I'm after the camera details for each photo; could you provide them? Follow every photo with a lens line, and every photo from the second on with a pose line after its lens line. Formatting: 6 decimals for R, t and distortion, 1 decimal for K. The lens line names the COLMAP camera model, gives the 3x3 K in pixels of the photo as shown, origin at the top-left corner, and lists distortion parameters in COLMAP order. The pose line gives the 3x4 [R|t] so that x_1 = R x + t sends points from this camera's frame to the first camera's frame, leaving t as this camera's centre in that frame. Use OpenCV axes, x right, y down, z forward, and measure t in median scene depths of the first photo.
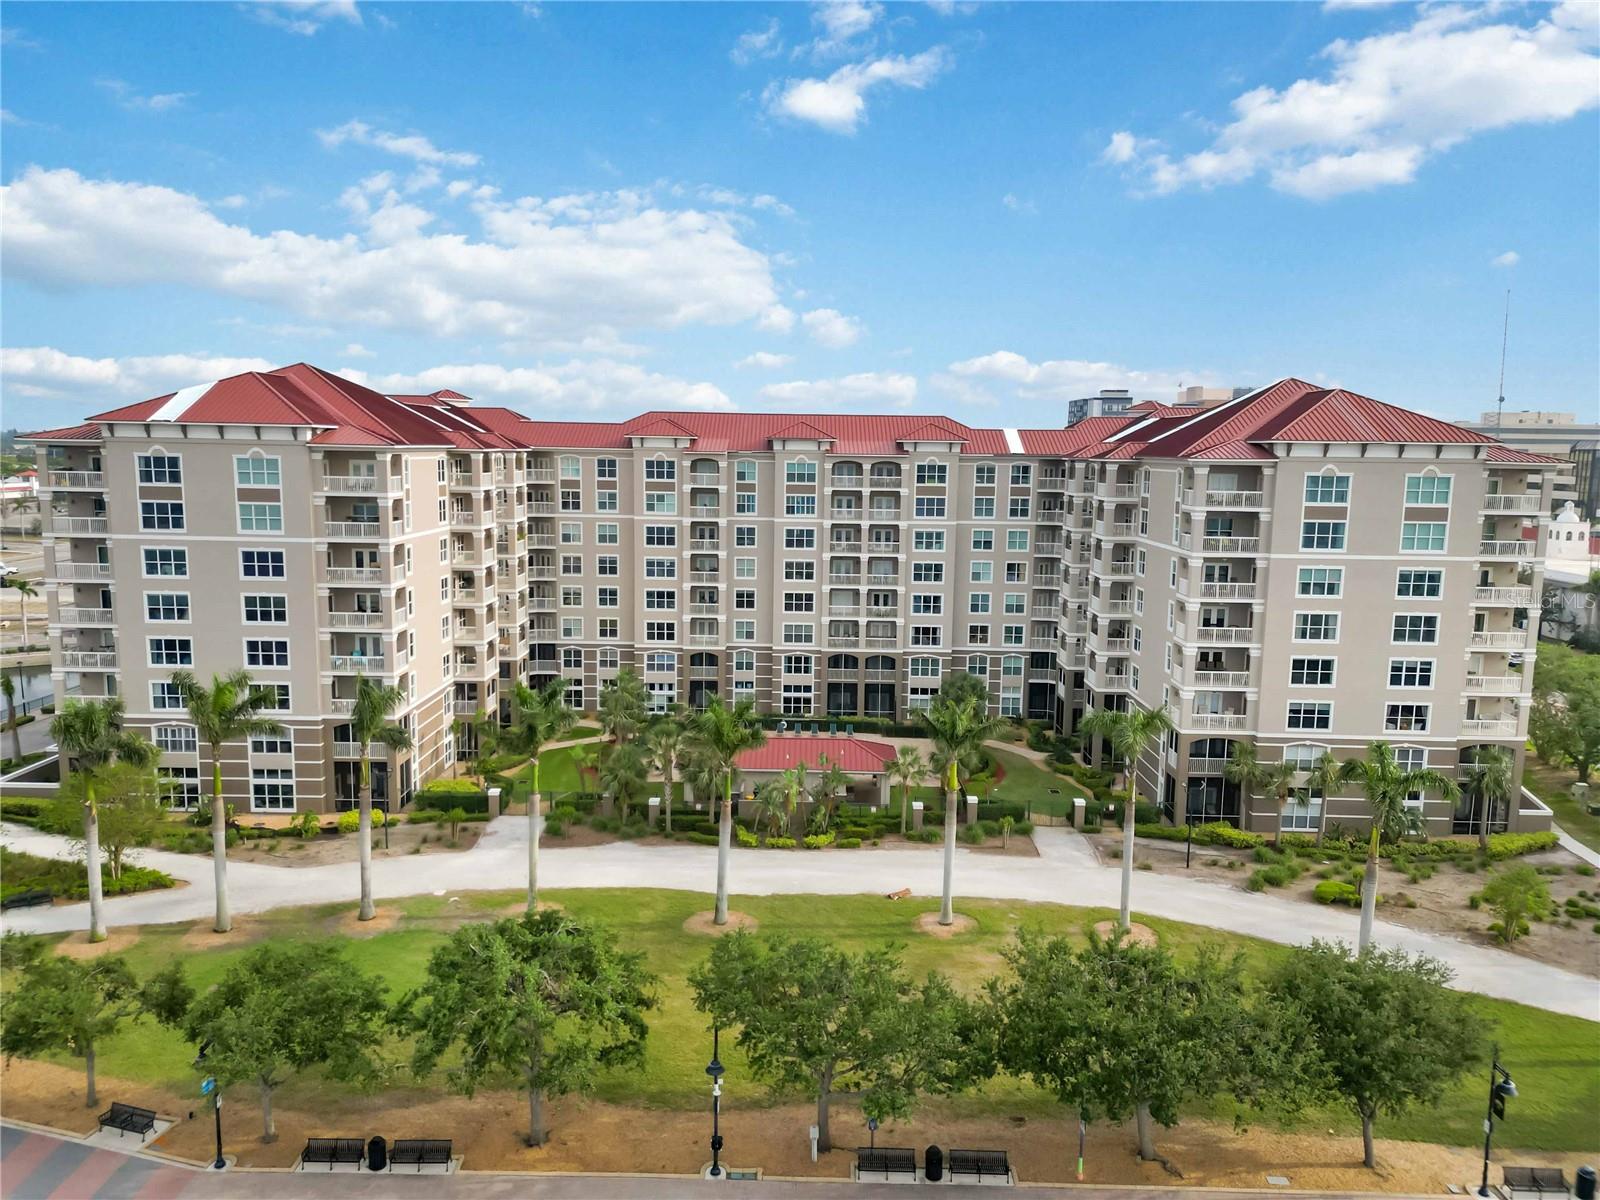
lens RADIAL K [[1115.6, 0, 799.3], [0, 1115.6, 597.9], [0, 0, 1]] dist [0.069089, -0.063838]
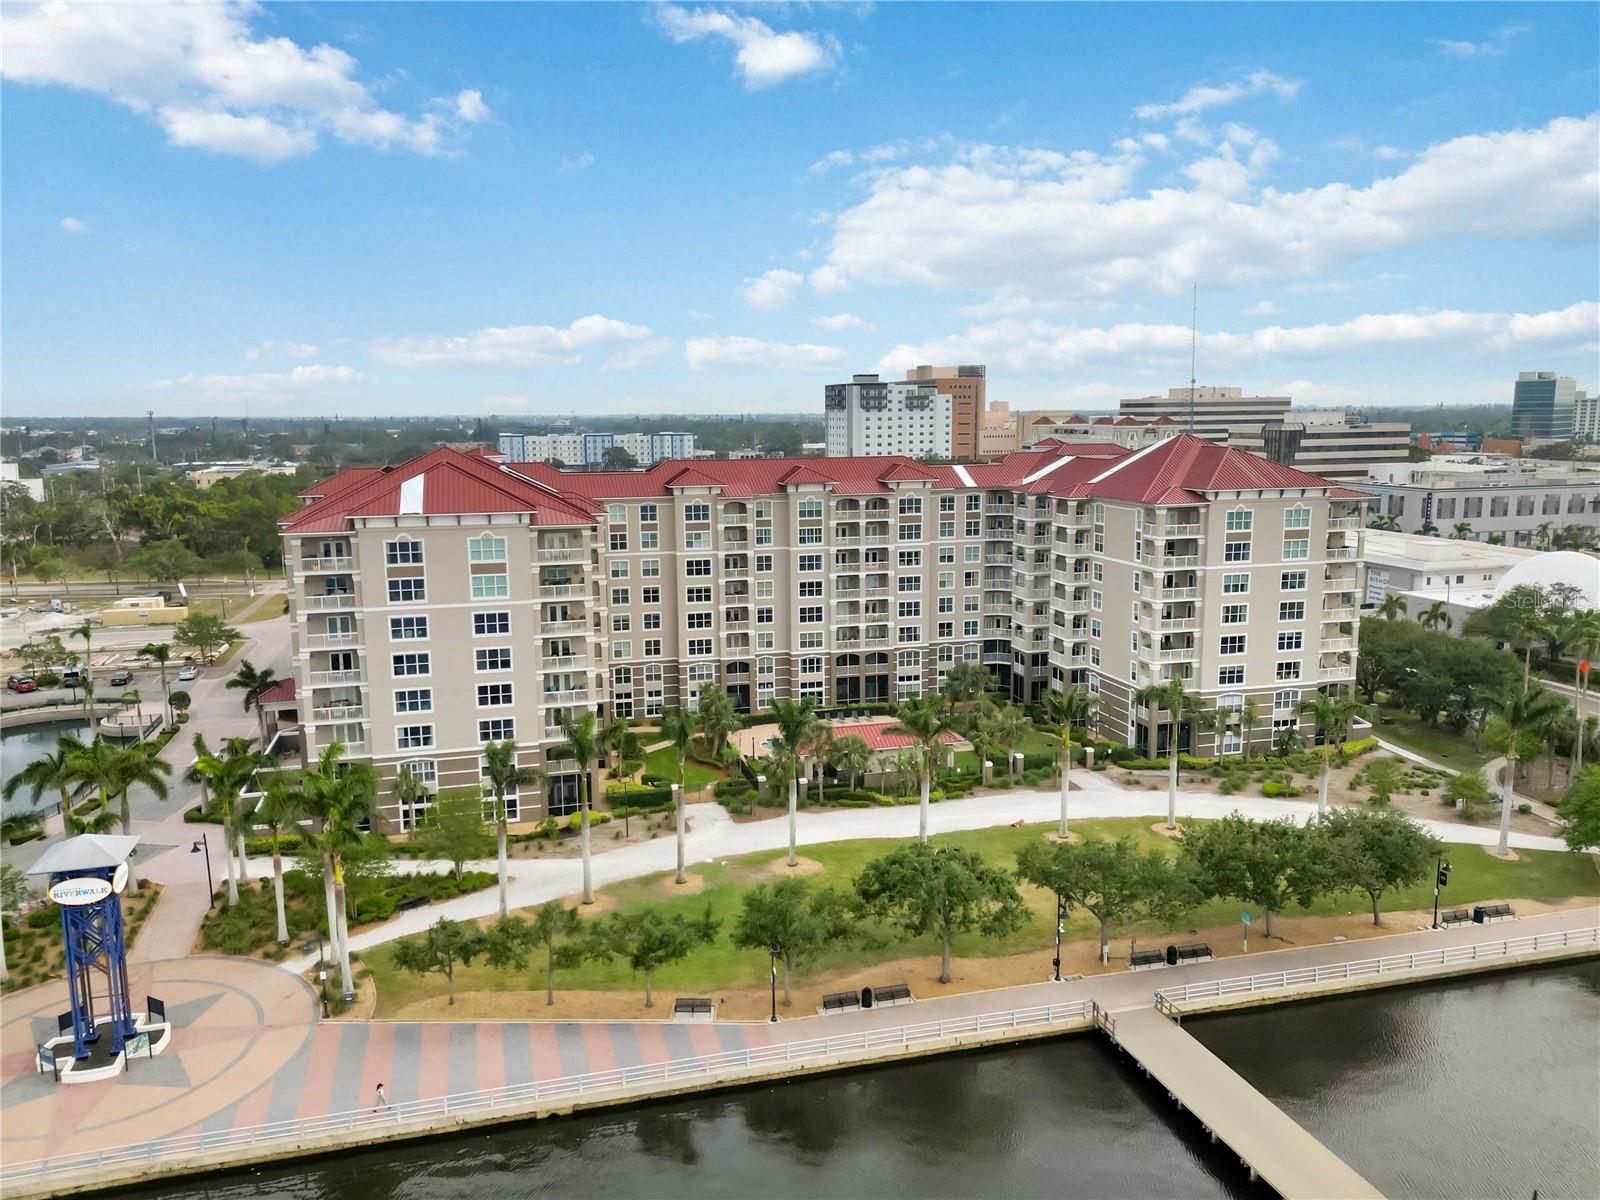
lens RADIAL K [[1172.0, 0, 799.3], [0, 1172.0, 603.3], [0, 0, 1]] dist [0.080100, -0.094066]
pose [[0.963022, -0.068005, 0.260698, -0.408106], [0.060528, 0.997495, 0.036613, -0.066336], [-0.262535, -0.019480, 0.964726, -0.279773]]
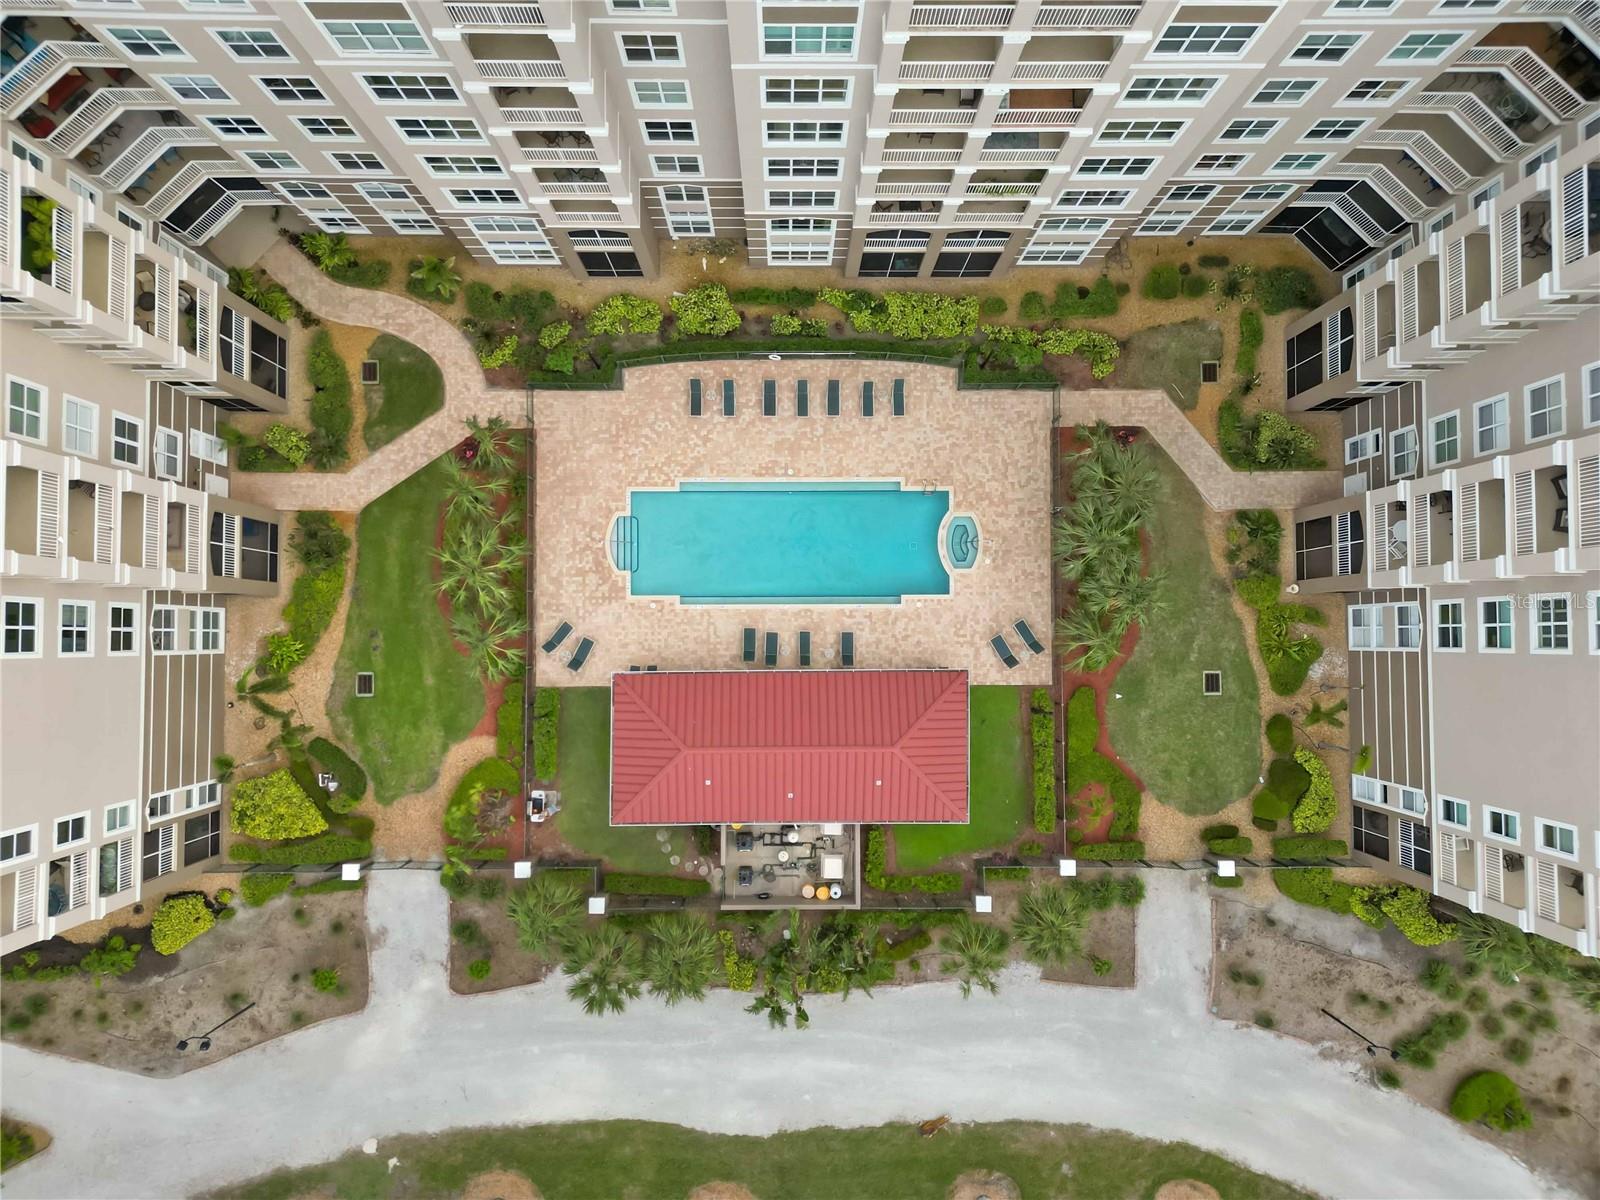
lens RADIAL K [[1153.0, 0, 803.2], [0, 1153.0, 595.8], [0, 0, 1]] dist [0.078640, -0.073895]
pose [[0.999942, -0.010648, -0.001512, -0.001167], [0.003298, 0.169782, 0.985476, -0.464472], [-0.010236, -0.985424, 0.169807, 0.901953]]
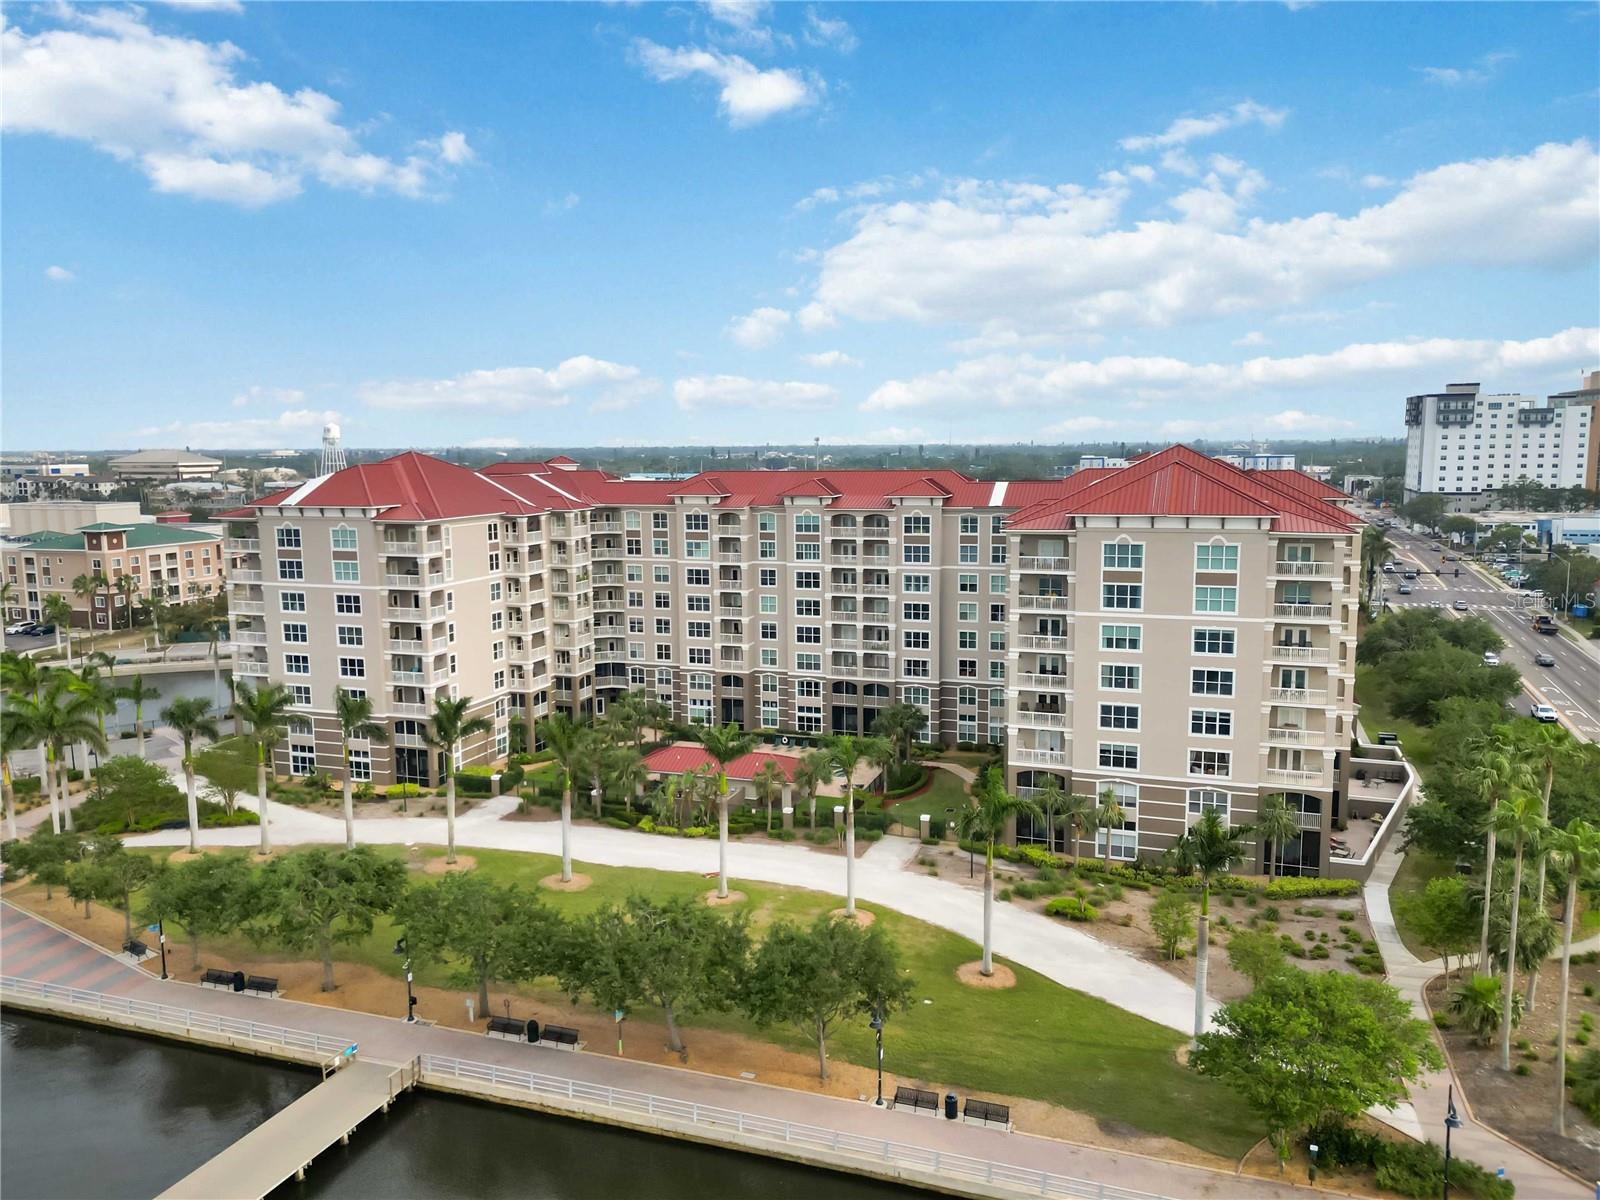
lens RADIAL K [[1167.0, 0, 800.0], [0, 1167.0, 600.0], [0, 0, 1]] dist [0.076000, -0.081923]
pose [[0.946792, 0.017268, -0.321384, 0.446601], [-0.017950, 0.999839, 0.000844, -0.039217], [0.321346, 0.004970, 0.946949, -0.178069]]
